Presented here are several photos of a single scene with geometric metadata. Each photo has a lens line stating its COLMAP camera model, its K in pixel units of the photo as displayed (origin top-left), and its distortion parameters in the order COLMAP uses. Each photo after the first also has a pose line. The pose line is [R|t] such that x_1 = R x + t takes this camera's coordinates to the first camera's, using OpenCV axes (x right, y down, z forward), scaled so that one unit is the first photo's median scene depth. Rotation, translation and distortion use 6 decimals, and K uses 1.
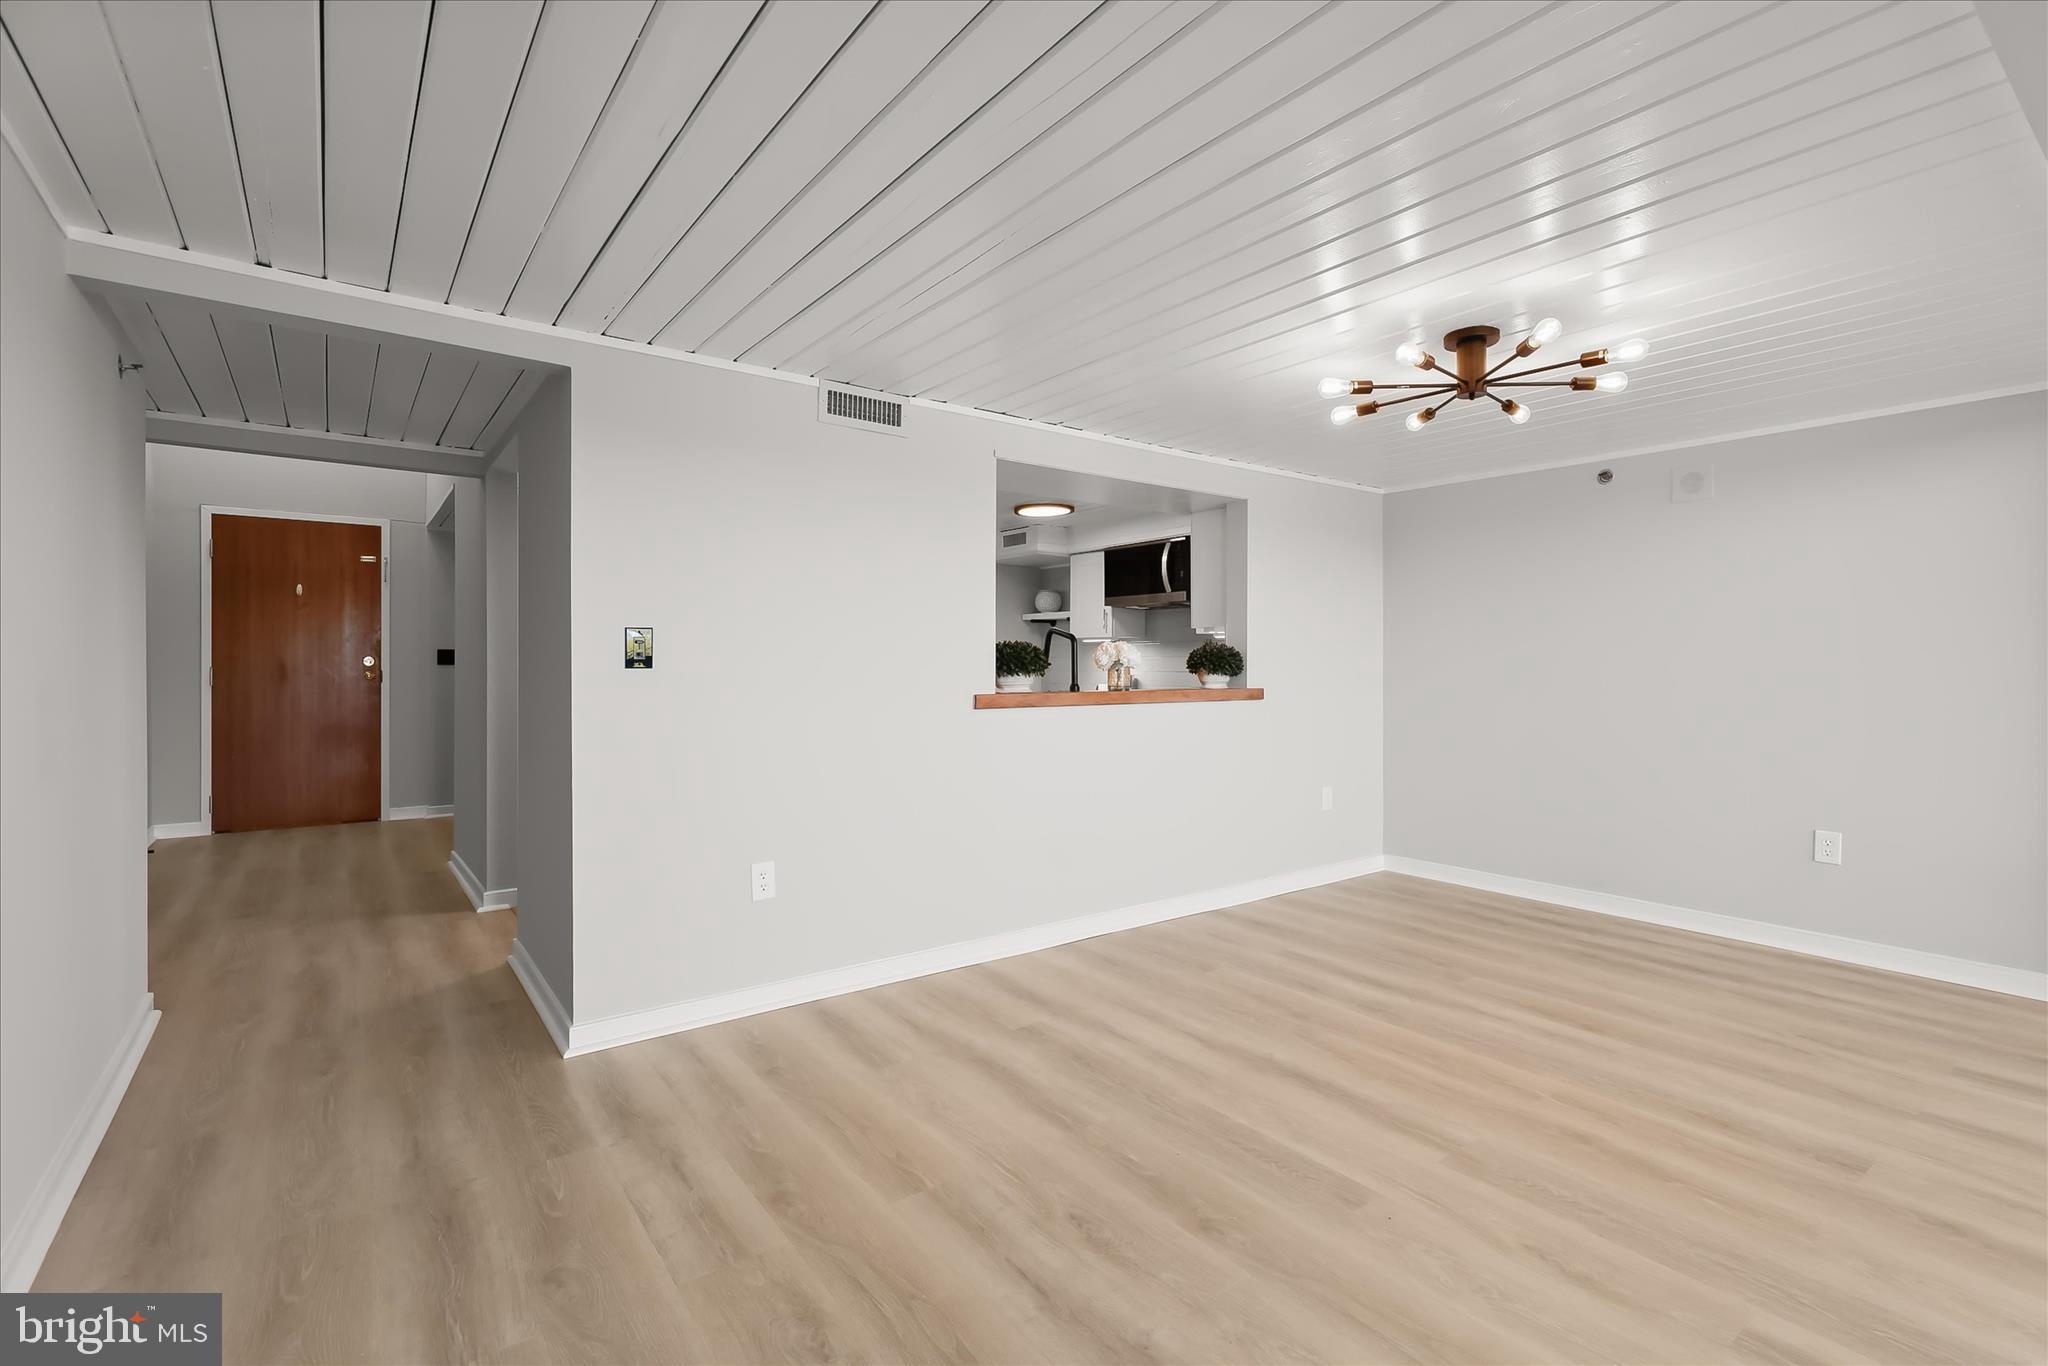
lens RADIAL K [[930.5, 0, 1024.0], [0, 930.5, 683.0], [0, 0, 1]] dist [-0.001550, -0.000036]
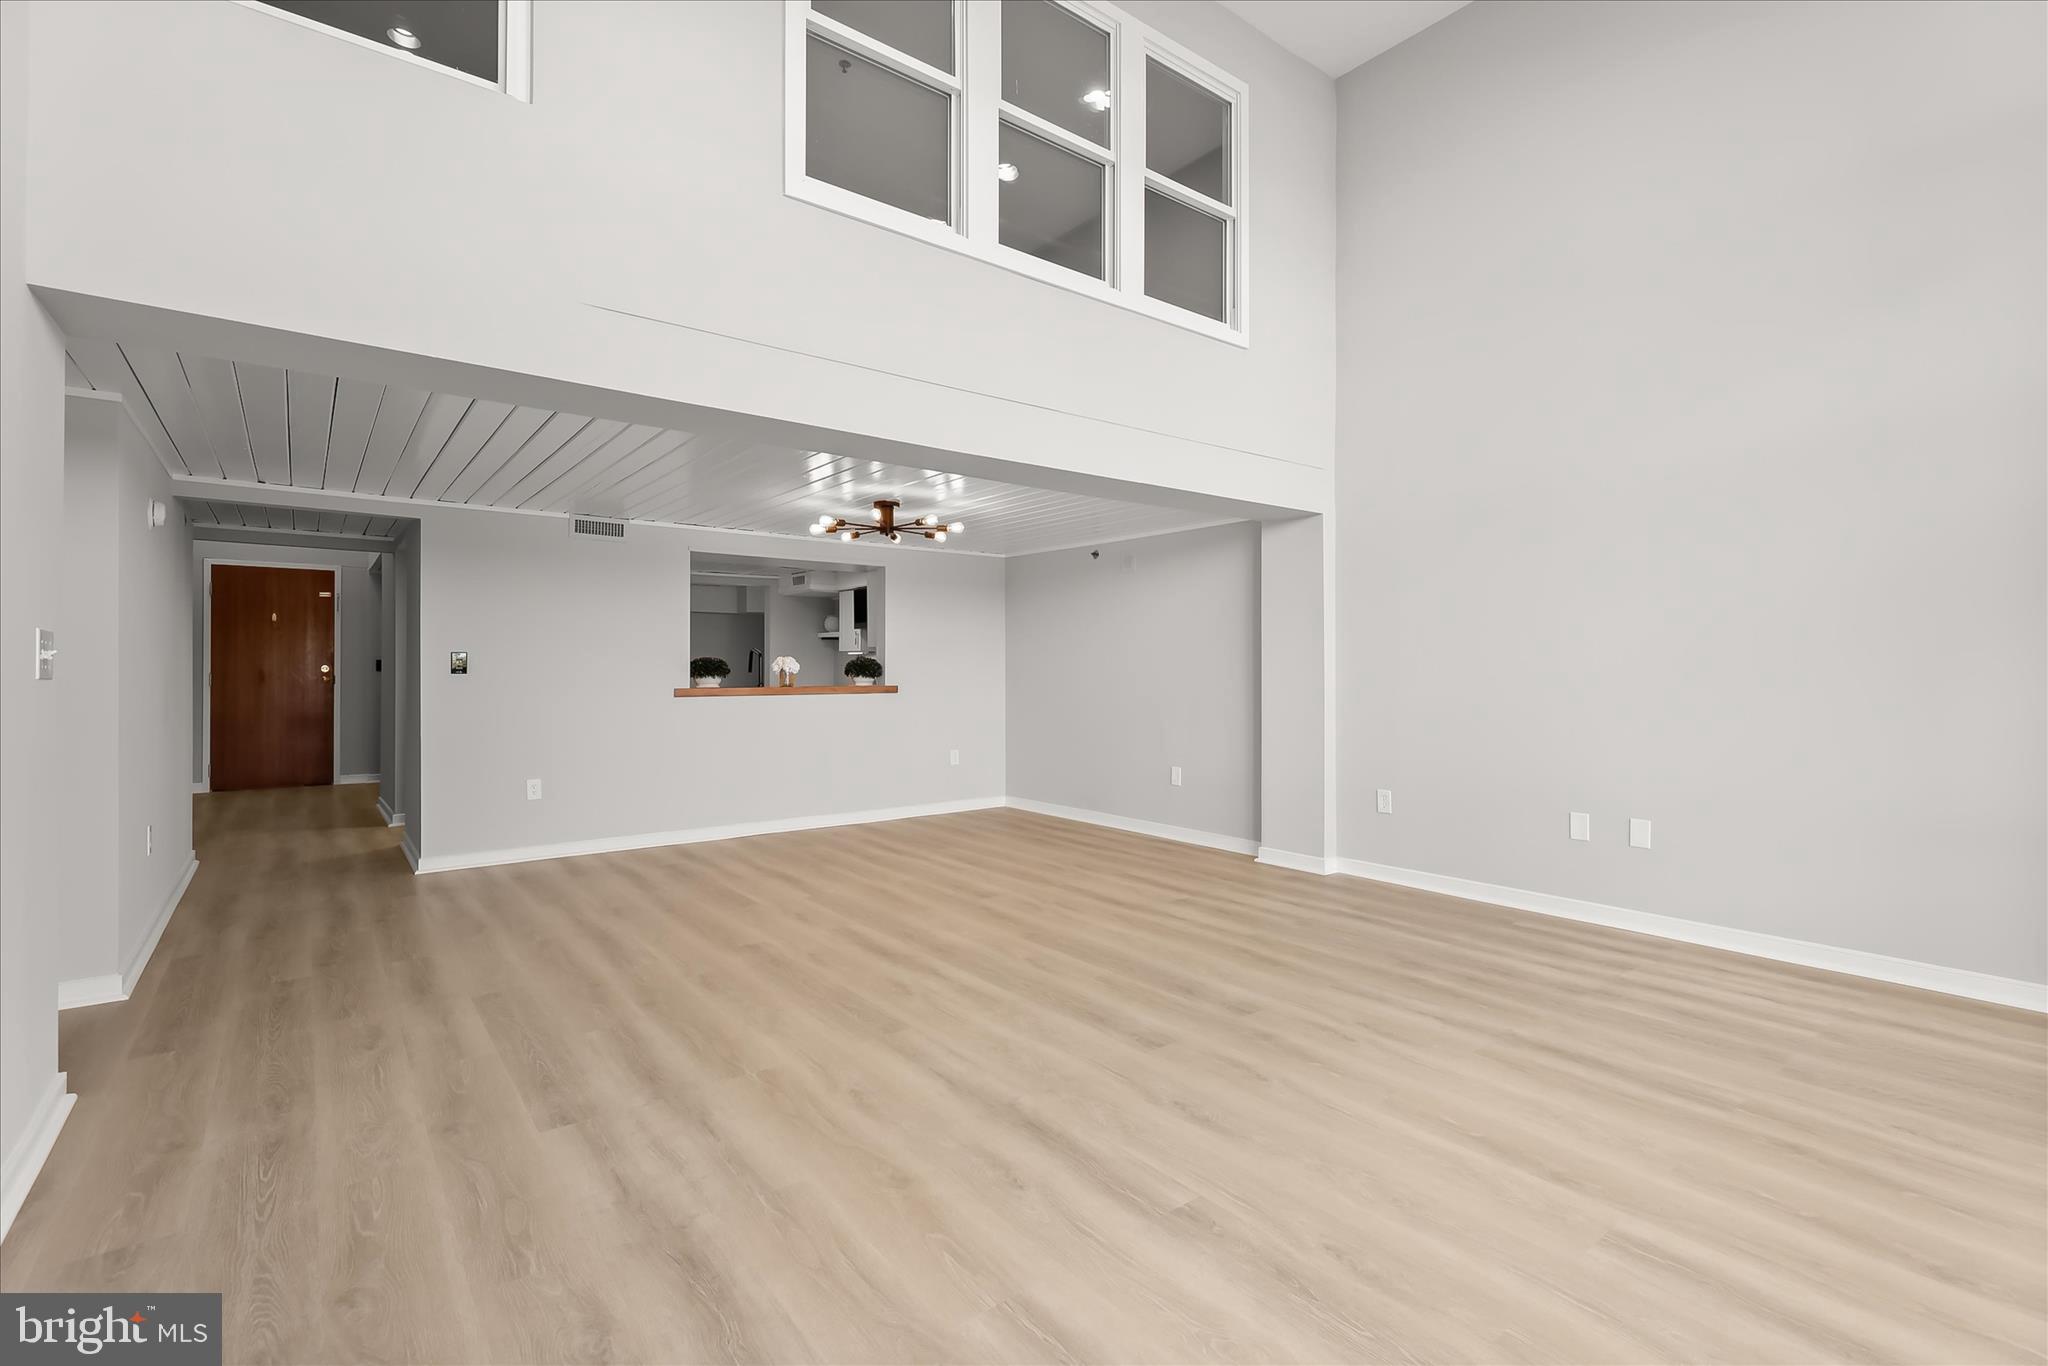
lens RADIAL K [[924.1, 0, 1022.9], [0, 924.1, 678.7], [0, 0, 1]] dist [-0.000641, 0.000041]
pose [[0.999743, -0.001708, 0.022624, 0.461442], [0.001918, 0.999955, -0.009239, 0.009558], [-0.022608, 0.009280, 0.999701, -0.606506]]
